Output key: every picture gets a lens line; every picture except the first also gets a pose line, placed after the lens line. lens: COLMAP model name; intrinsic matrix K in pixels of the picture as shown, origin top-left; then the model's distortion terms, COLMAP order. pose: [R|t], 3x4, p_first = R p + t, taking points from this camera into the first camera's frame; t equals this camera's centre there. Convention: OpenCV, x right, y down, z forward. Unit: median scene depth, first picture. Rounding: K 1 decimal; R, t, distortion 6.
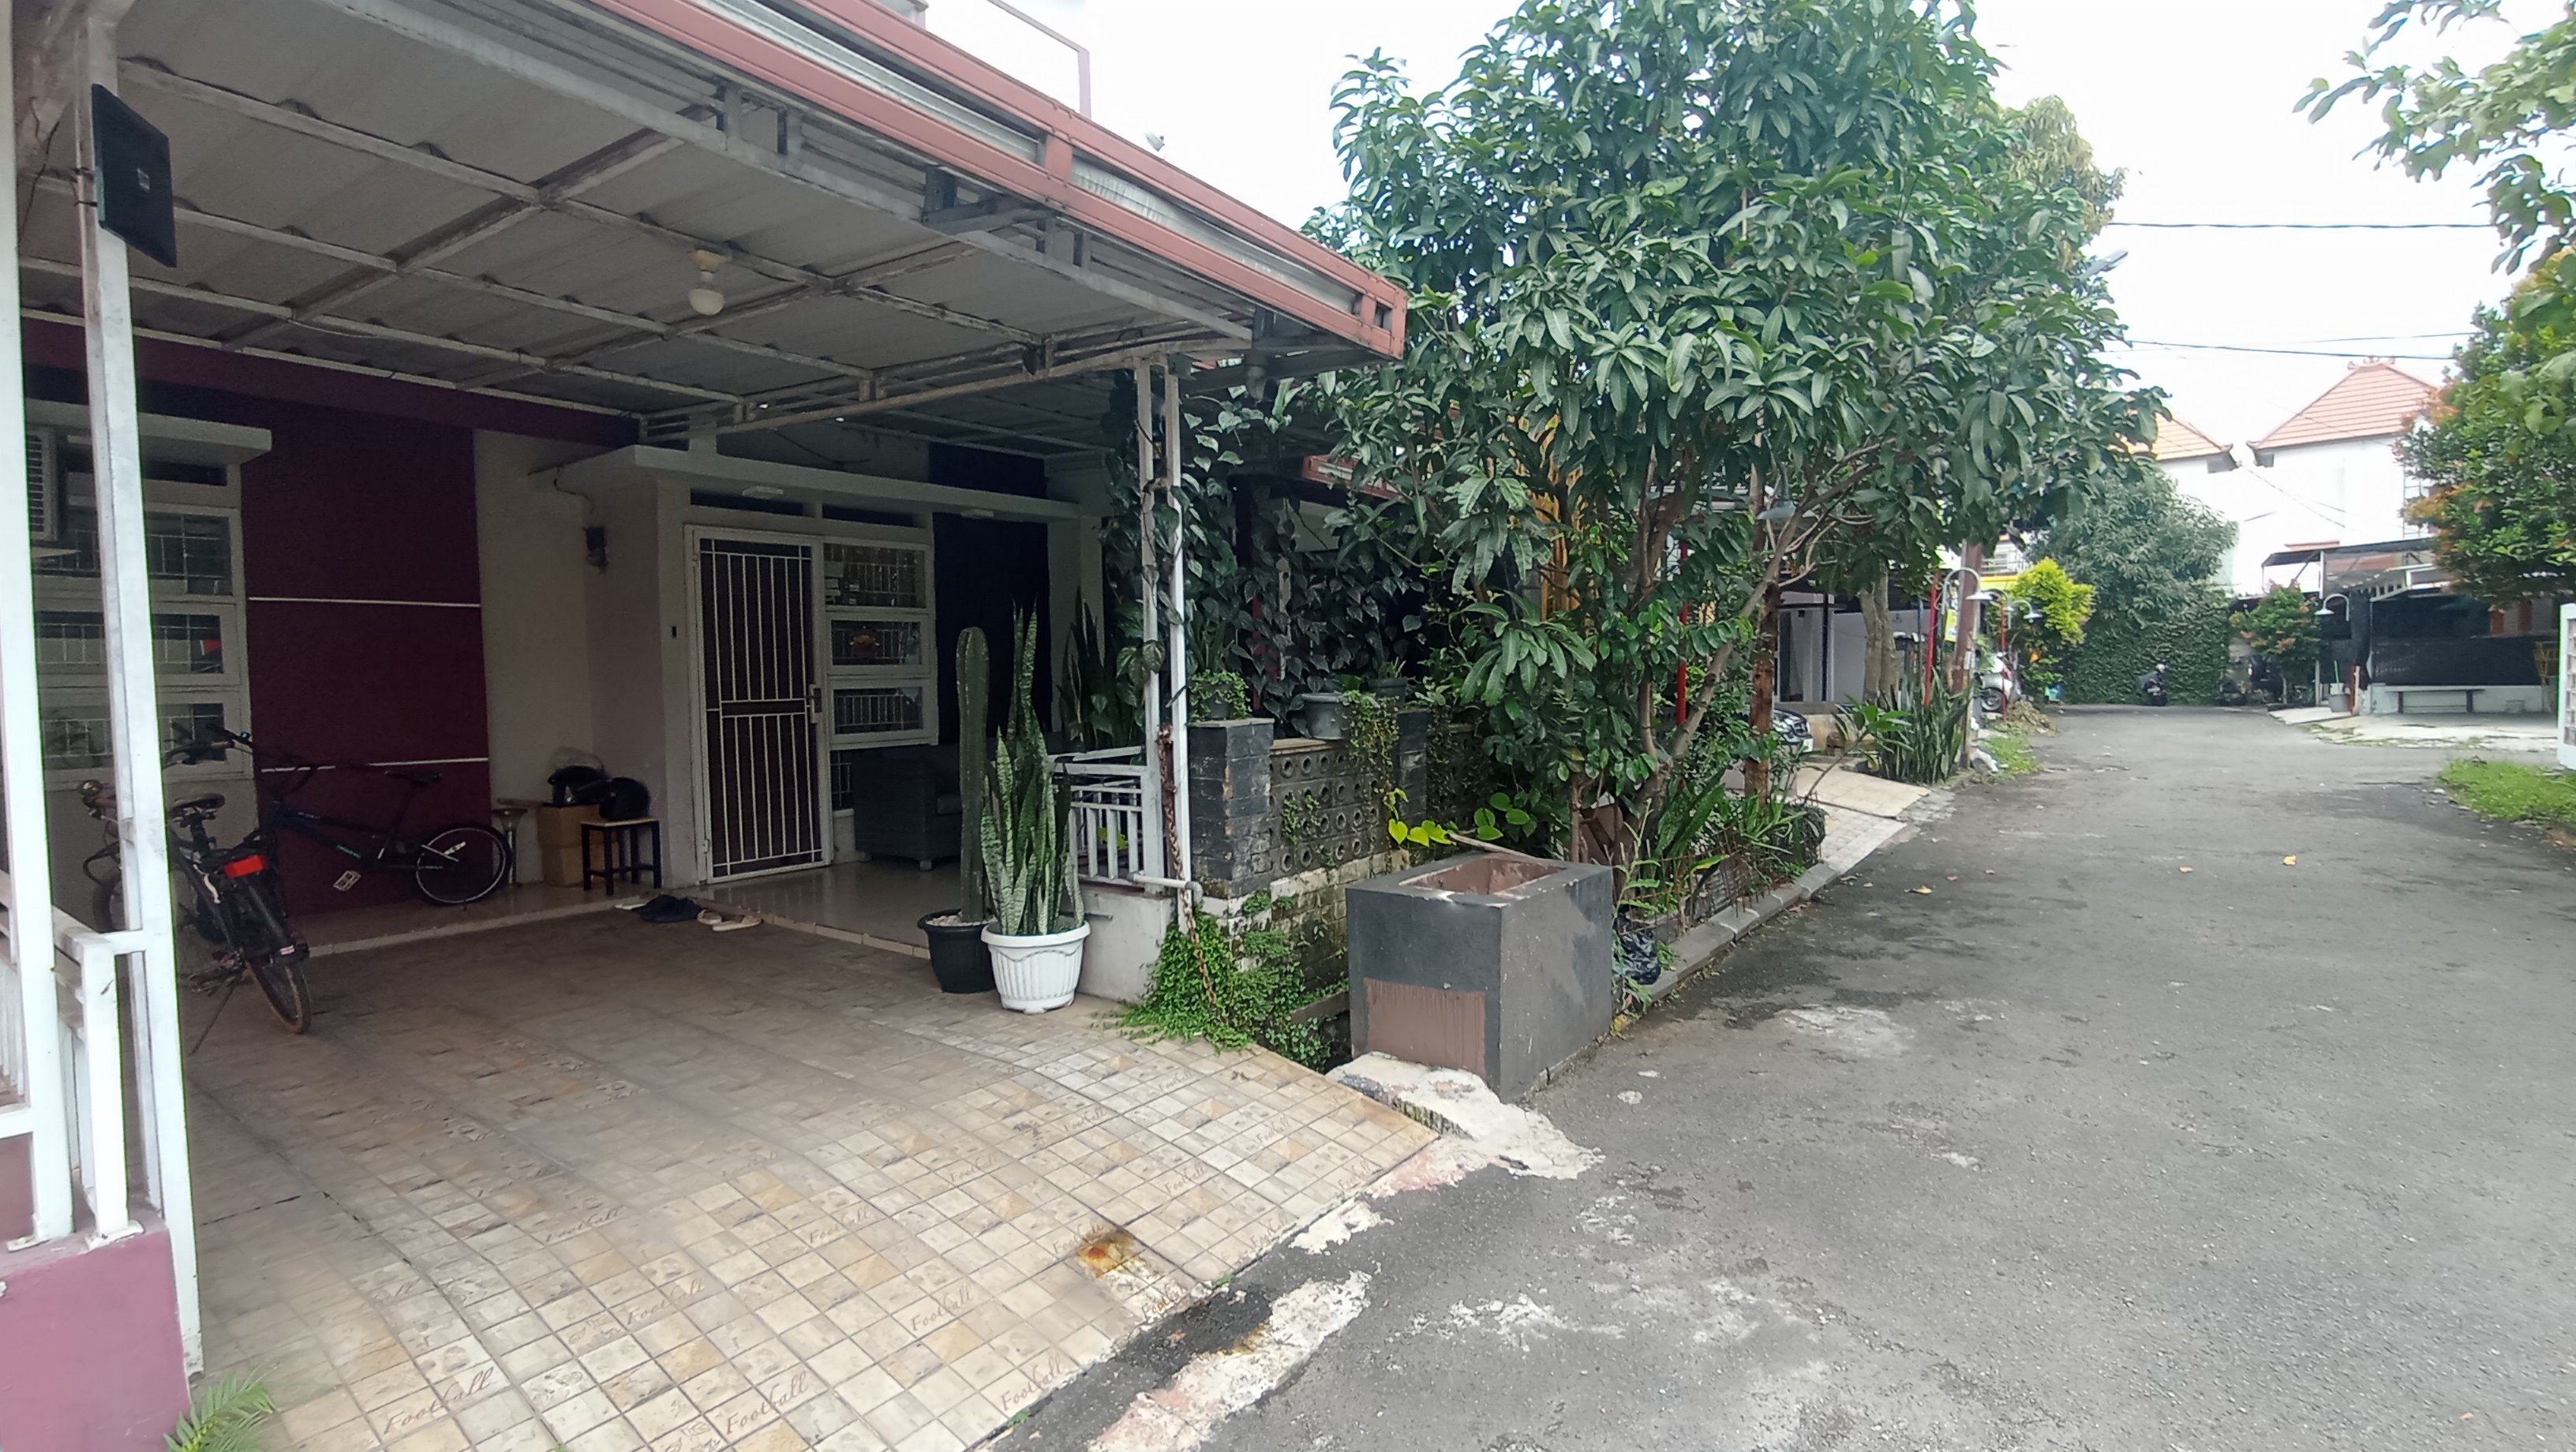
lens RADIAL K [[1155.6, 0, 1288.0], [0, 1155.6, 726.0], [0, 0, 1]] dist [-0.041091, 0.032604]
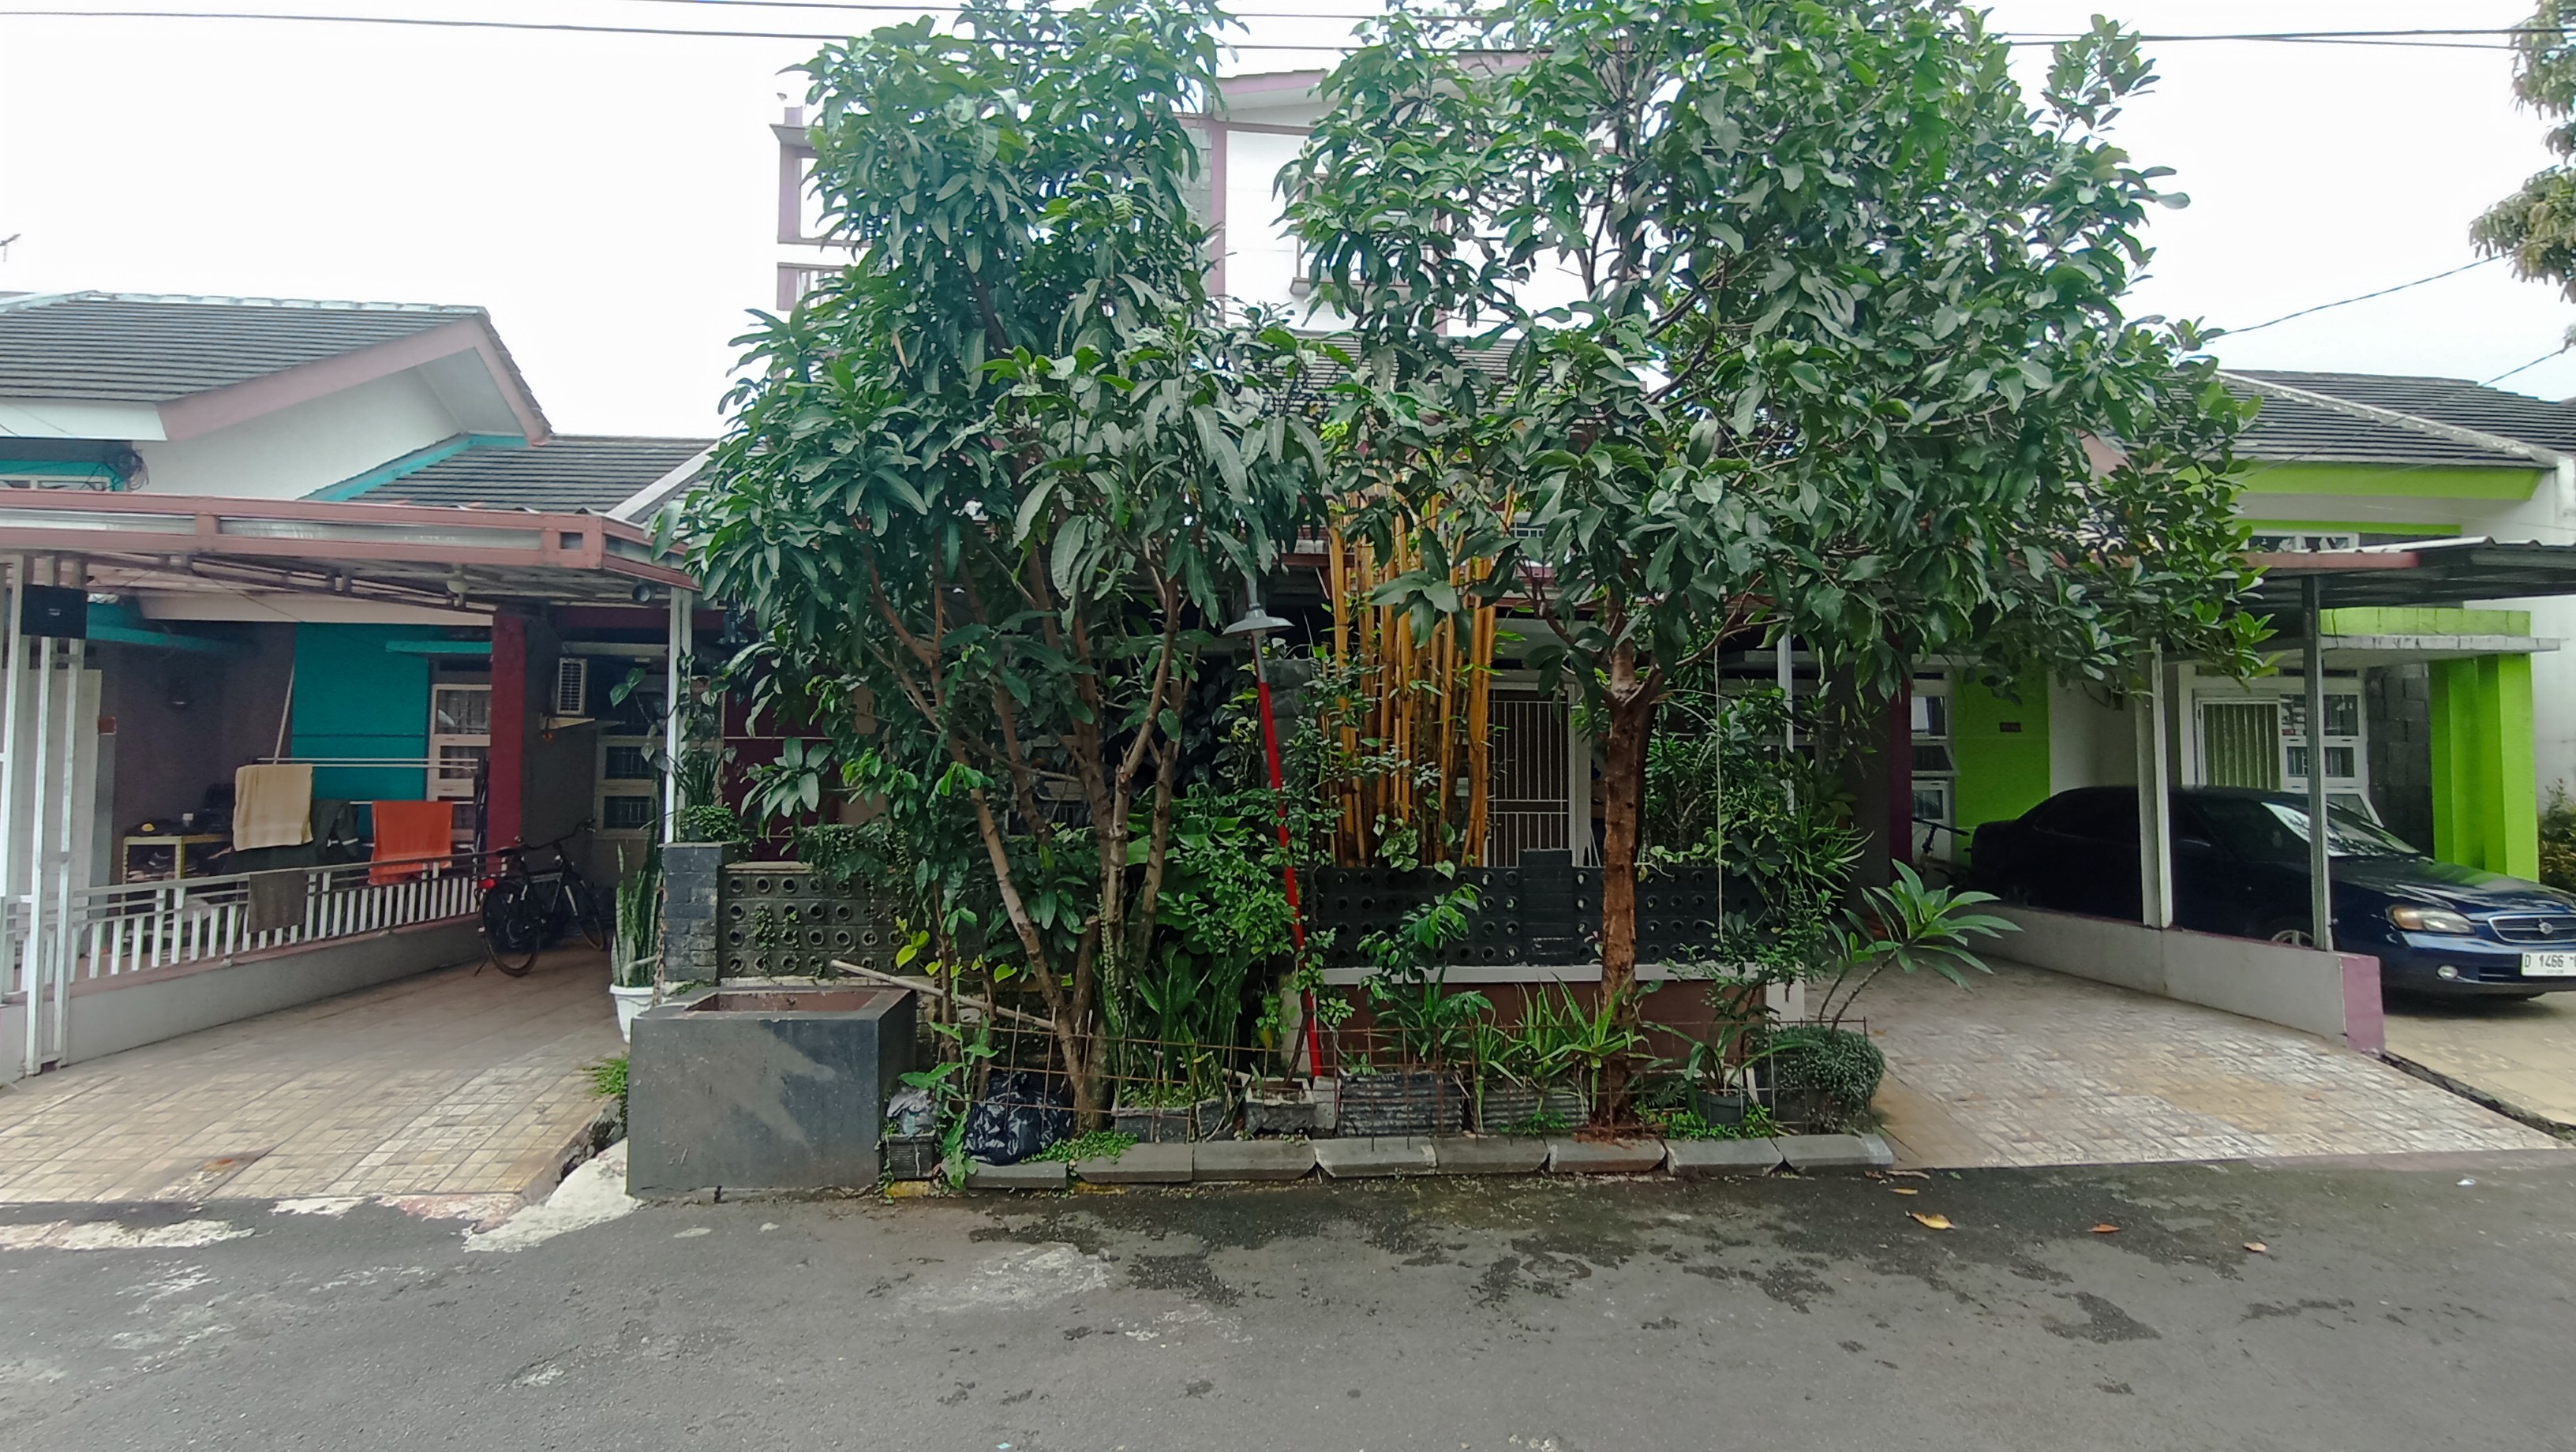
lens RADIAL K [[1166.1, 0, 1299.0], [0, 1166.1, 720.7], [0, 0, 1]] dist [-0.049689, 0.033260]
pose [[0.667012, -0.013362, -0.744927, 1.407916], [-0.051128, 0.996661, -0.063659, -0.095733], [0.743290, 0.080548, 0.664102, 0.665357]]
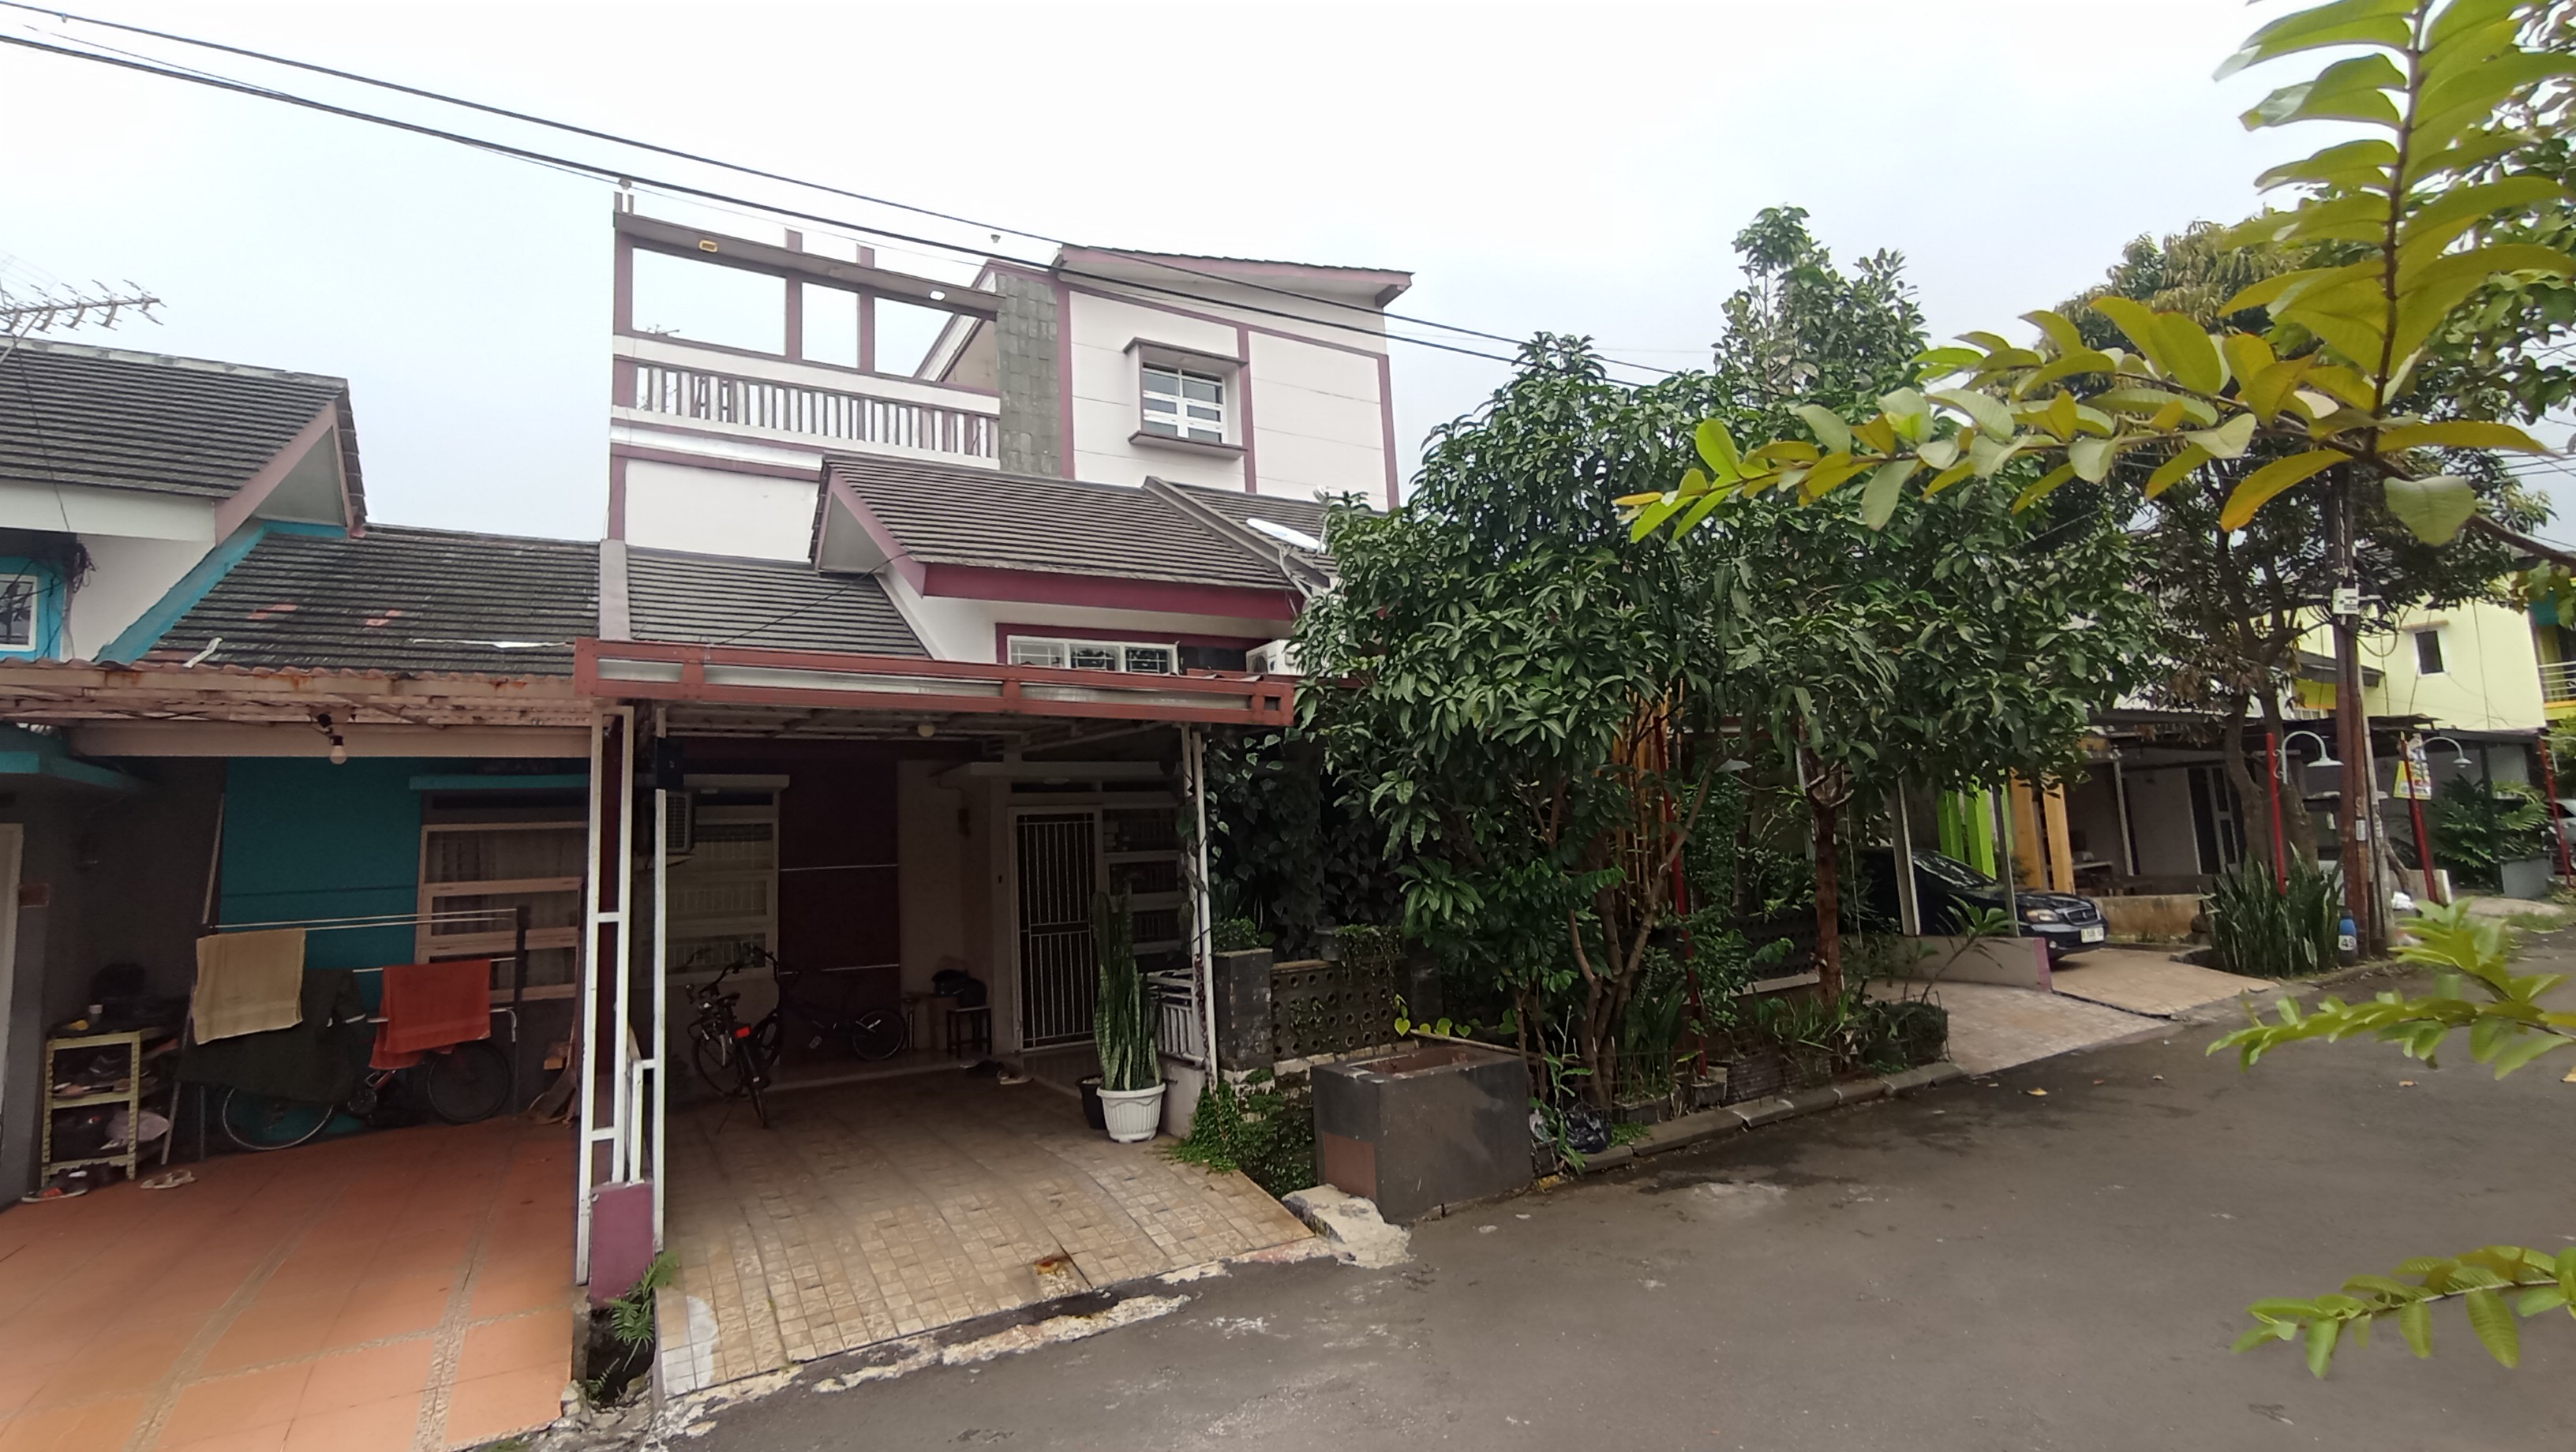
lens RADIAL K [[1166.1, 0, 1299.0], [0, 1166.1, 720.7], [0, 0, 1]] dist [-0.049689, 0.033260]
pose [[0.925481, -0.076691, -0.370949, 0.635977], [0.018699, 0.987346, -0.157476, -0.063222], [0.378332, 0.138804, 0.915204, -0.427060]]
